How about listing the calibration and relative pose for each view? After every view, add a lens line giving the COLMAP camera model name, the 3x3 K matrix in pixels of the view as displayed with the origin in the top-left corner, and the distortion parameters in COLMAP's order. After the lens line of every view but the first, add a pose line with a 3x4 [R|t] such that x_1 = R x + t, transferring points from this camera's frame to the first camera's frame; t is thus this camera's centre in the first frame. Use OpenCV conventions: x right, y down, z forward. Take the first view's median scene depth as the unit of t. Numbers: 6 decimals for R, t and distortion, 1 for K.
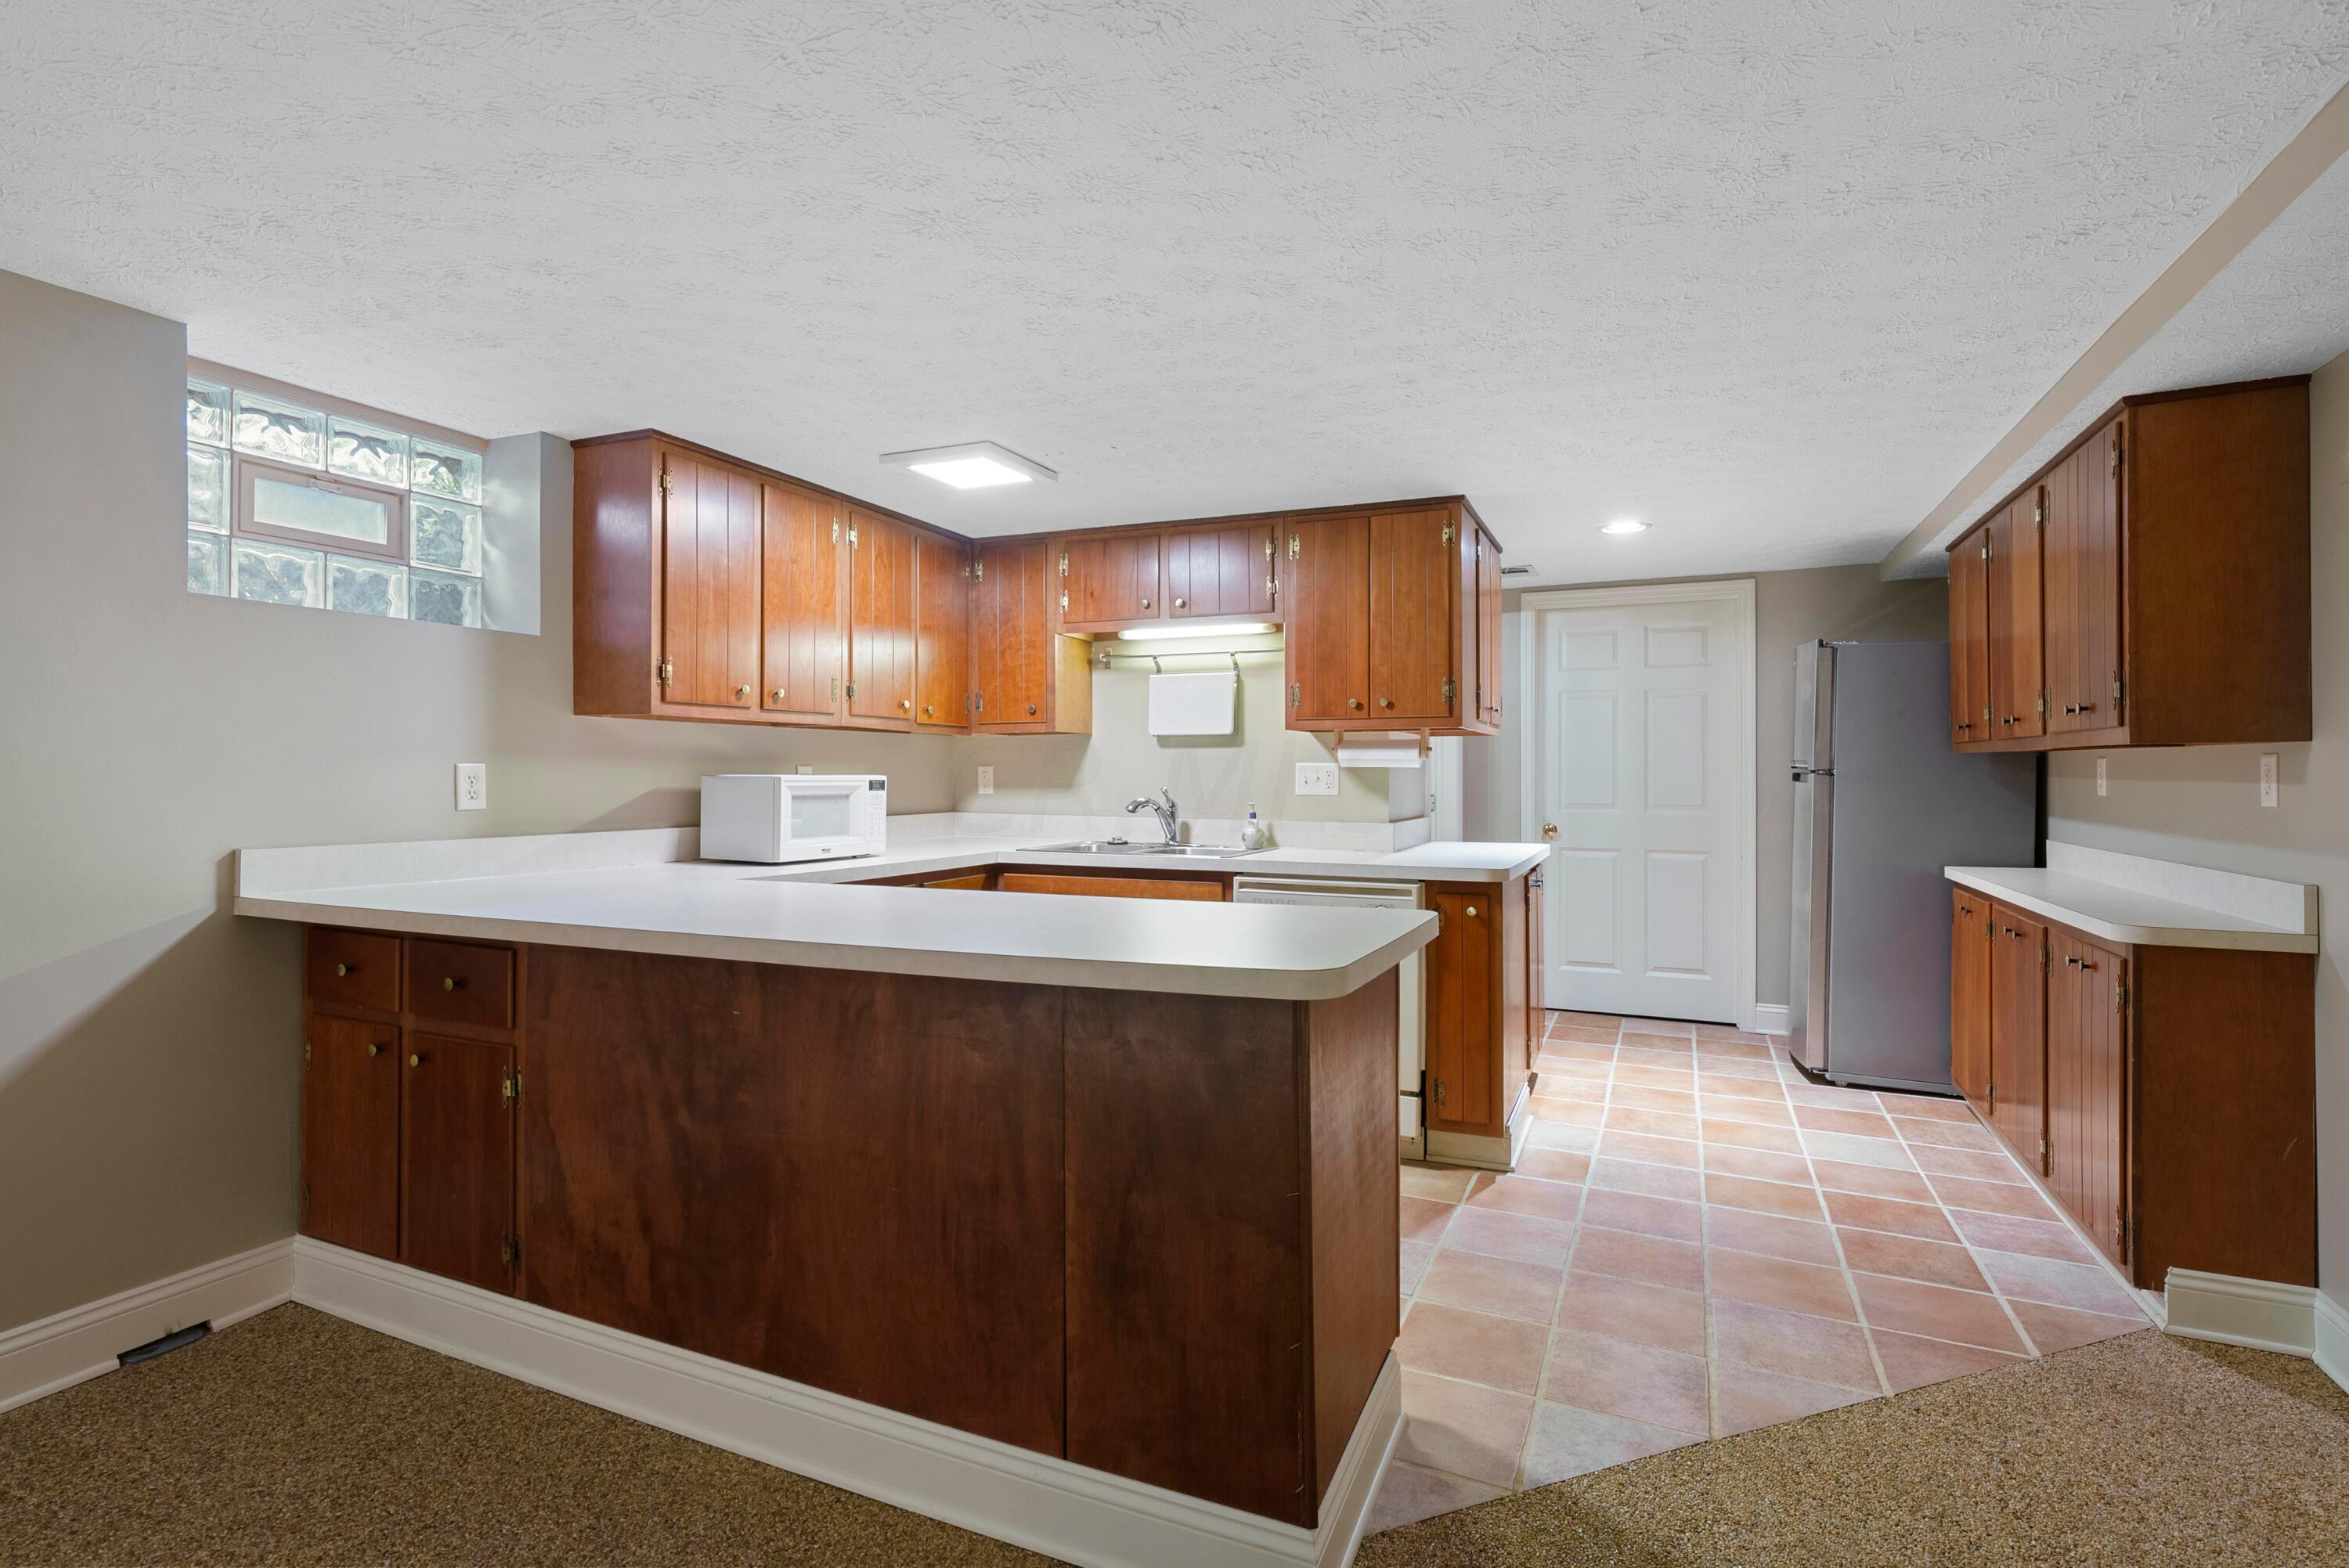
lens RADIAL K [[1110.7, 0, 1174.5], [0, 1110.7, 784.0], [0, 0, 1]] dist [0.001664, 0.000021]
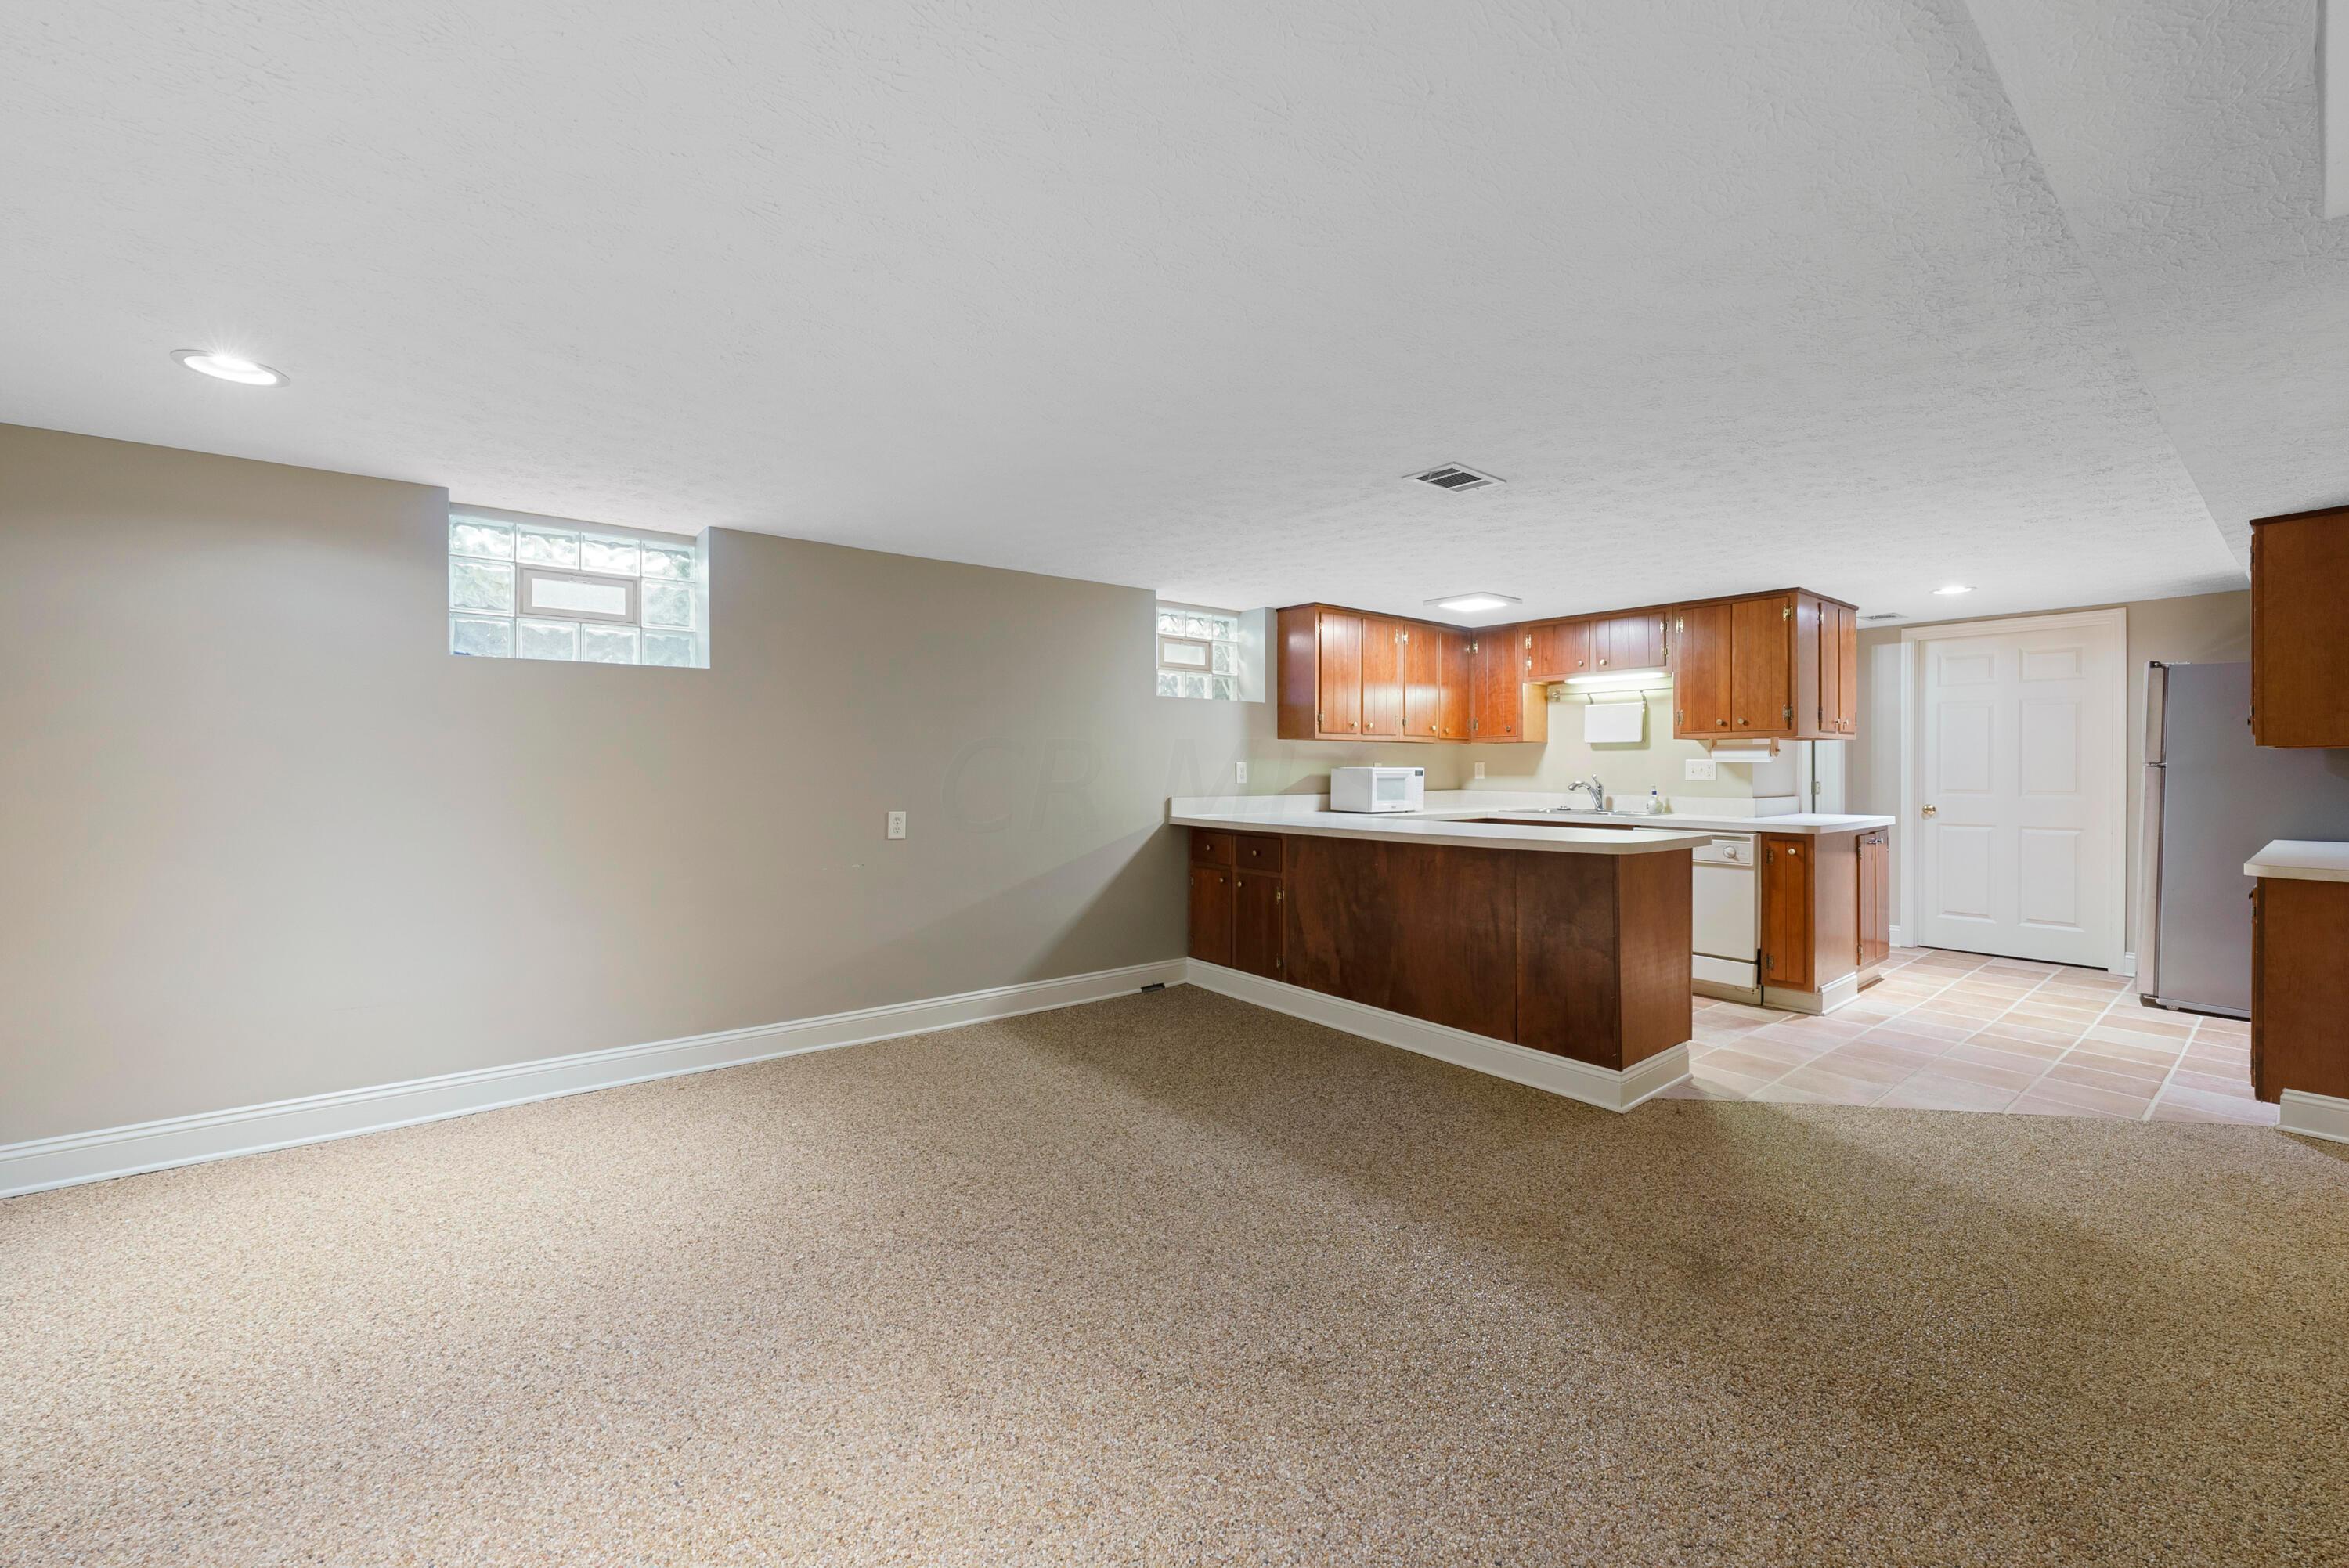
lens RADIAL K [[906.1, 0, 1189.4], [0, 906.1, 769.9], [0, 0, 1]] dist [-0.000013, -0.000035]
pose [[0.889693, 0.000235, -0.456559, 0.080204], [-0.002797, 0.999984, -0.004937, 0.004439], [0.456550, 0.005670, 0.889680, -0.516507]]
